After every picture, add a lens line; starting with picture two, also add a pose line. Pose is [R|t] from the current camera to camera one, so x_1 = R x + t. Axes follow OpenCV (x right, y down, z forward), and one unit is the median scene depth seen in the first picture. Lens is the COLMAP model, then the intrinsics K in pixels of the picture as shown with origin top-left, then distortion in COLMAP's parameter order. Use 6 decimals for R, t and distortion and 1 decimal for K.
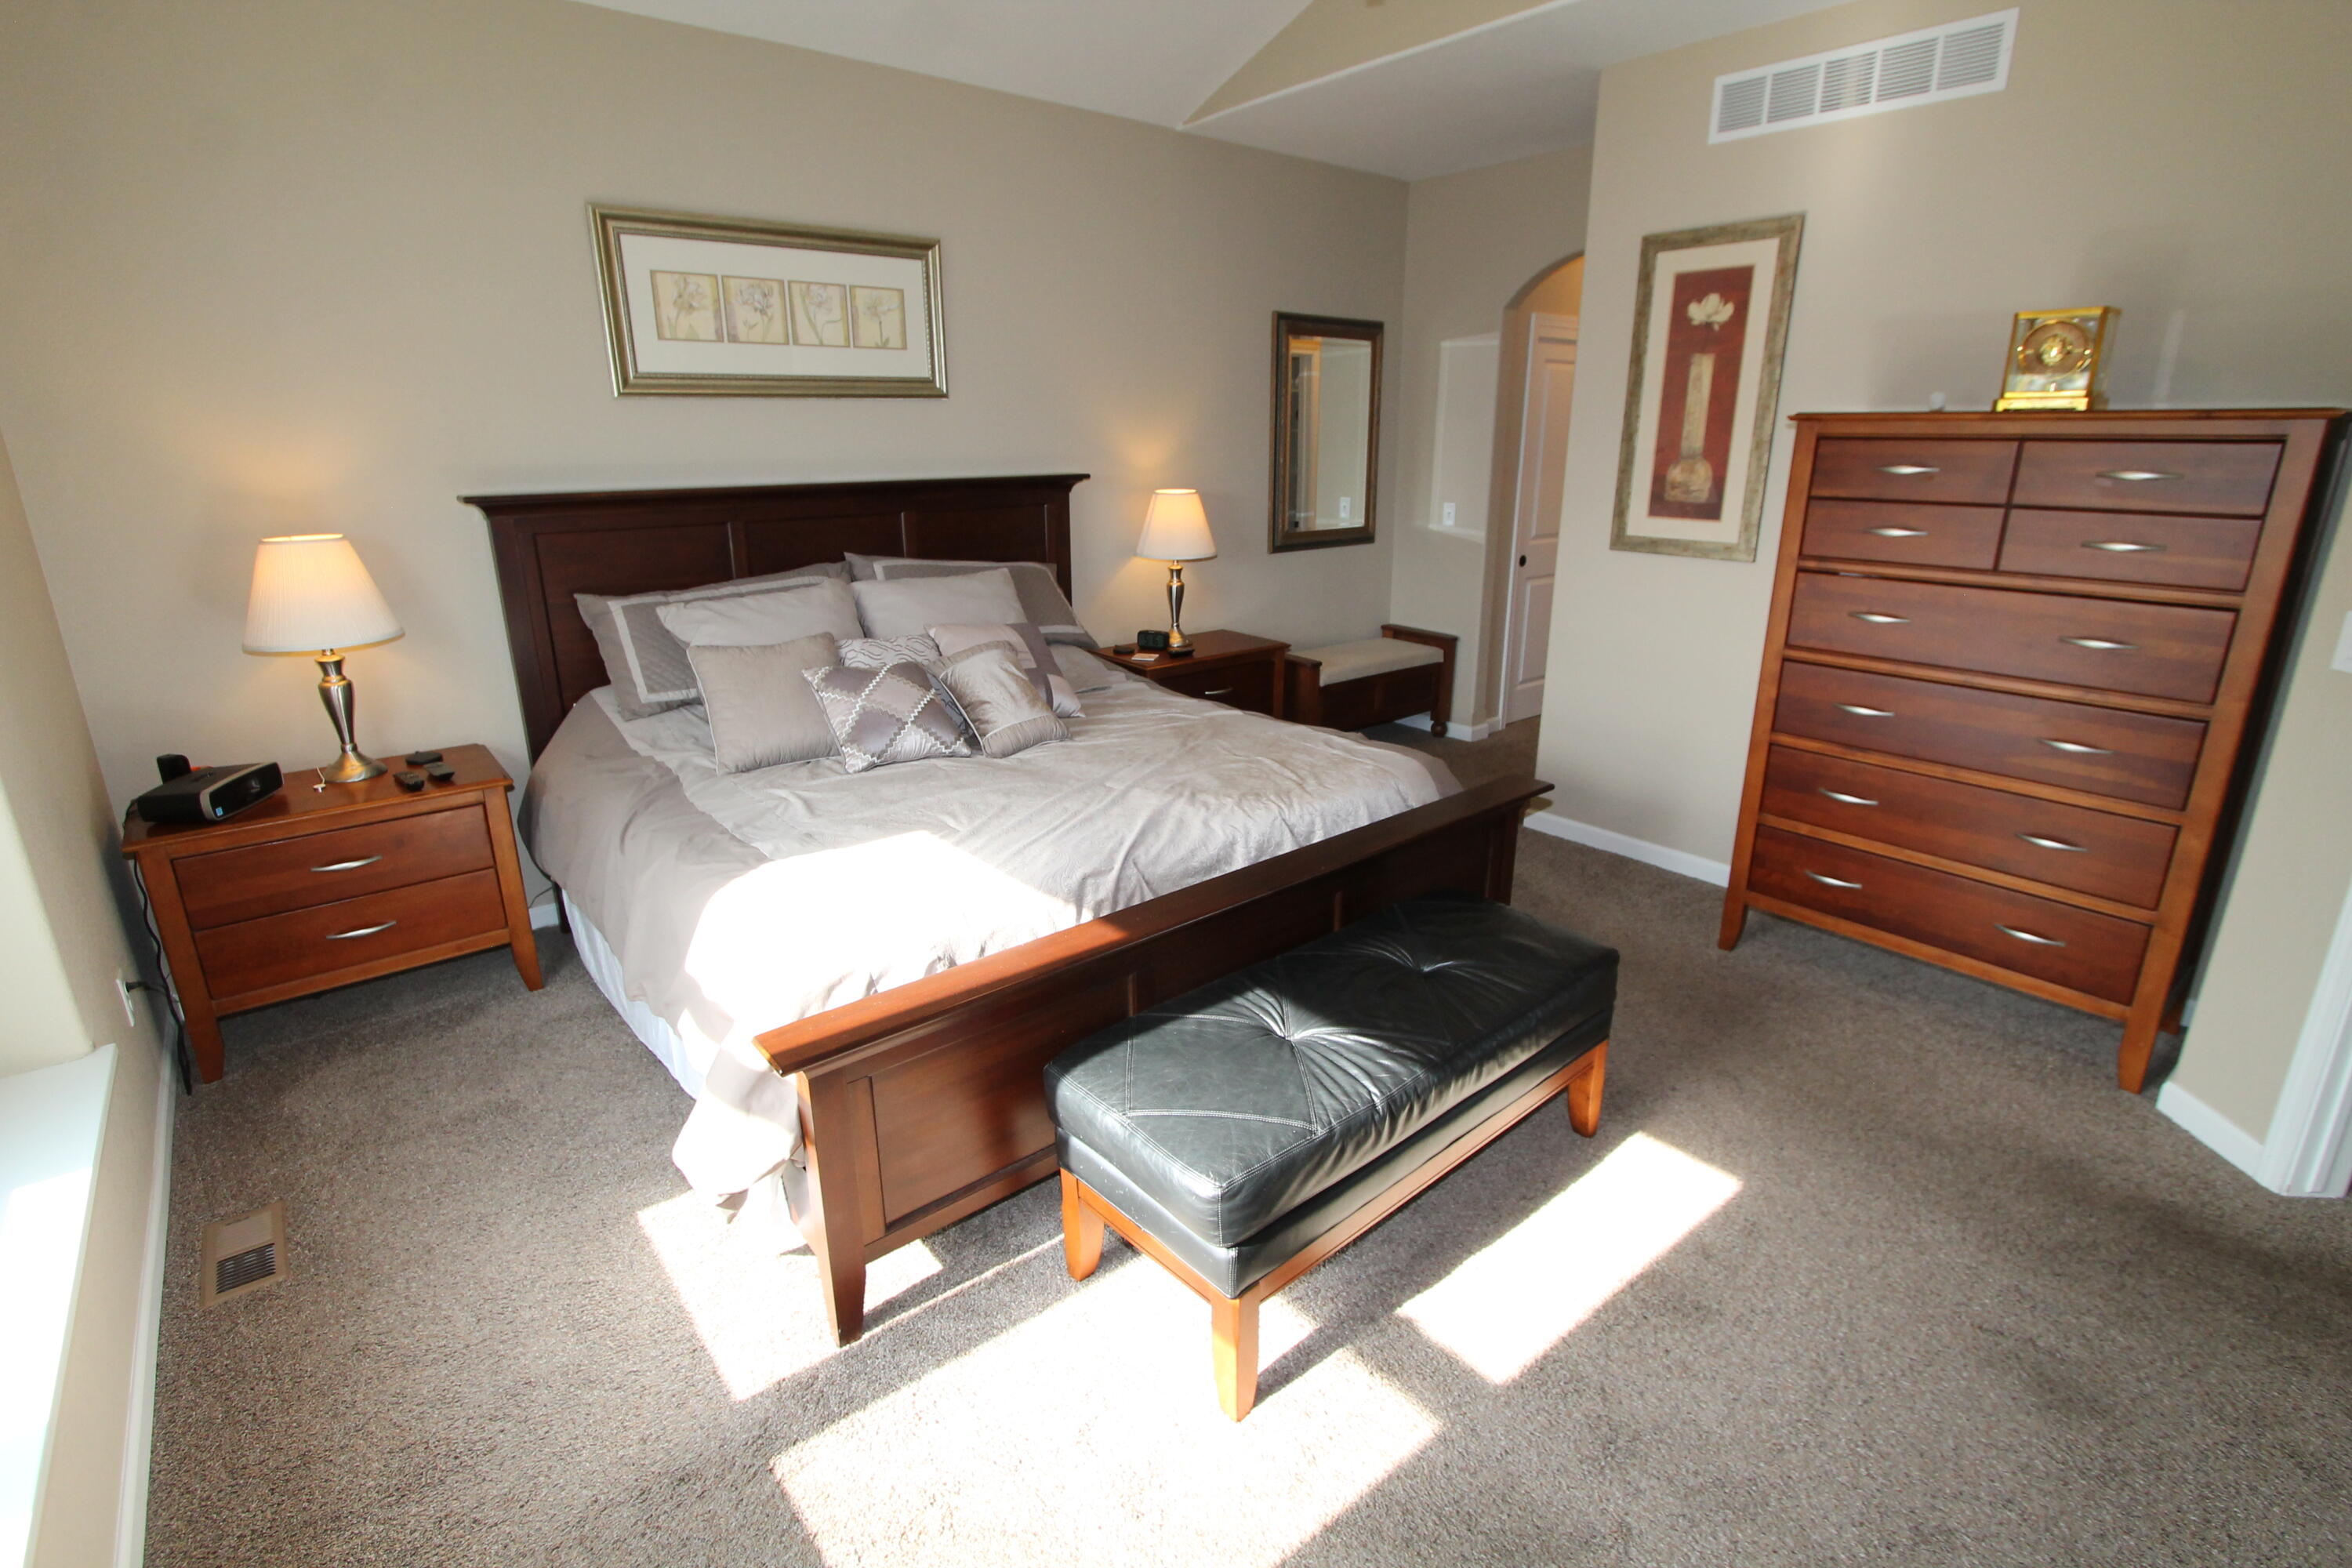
lens RADIAL K [[1096.0, 0, 1173.4], [0, 1096.0, 763.3], [0, 0, 1]] dist [-0.018619, 0.002731]
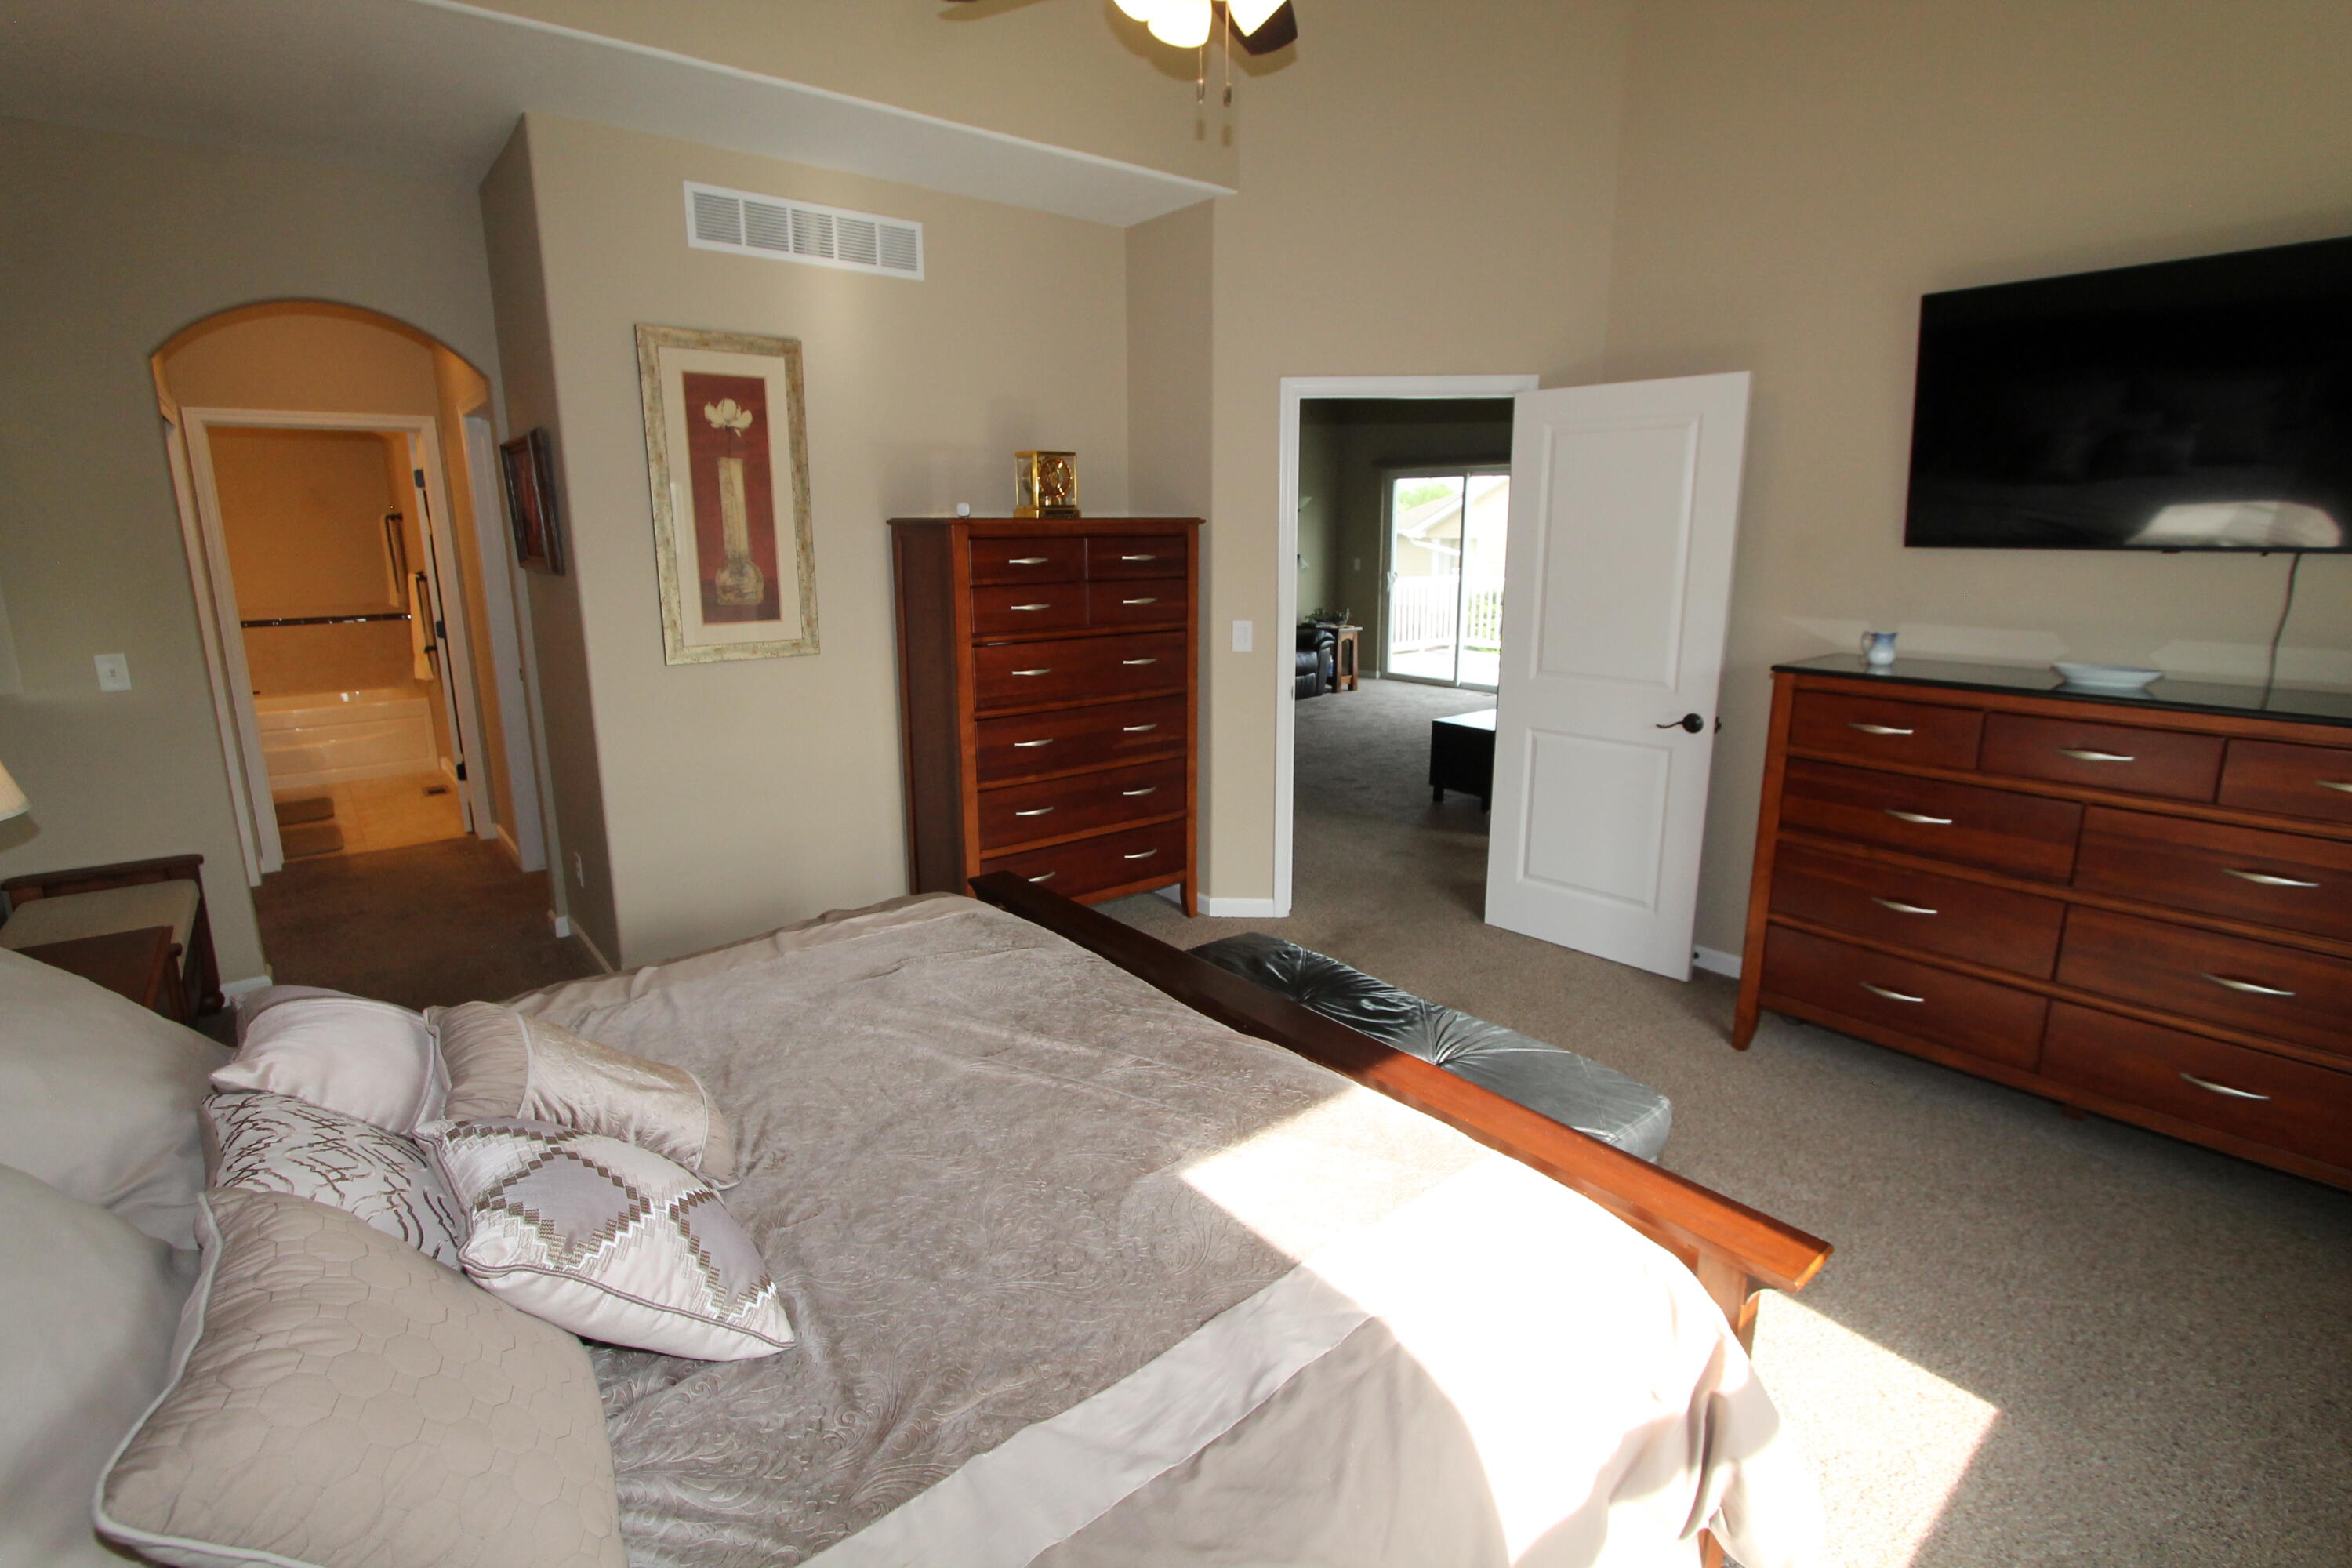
lens RADIAL K [[1096.0, 0, 1173.4], [0, 1096.0, 763.3], [0, 0, 1]] dist [-0.018619, 0.002731]
pose [[0.011634, -0.208309, 0.977994, -0.547284], [0.292631, 0.935949, 0.195873, -0.197271], [-0.956155, 0.283913, 0.071847, 0.636860]]
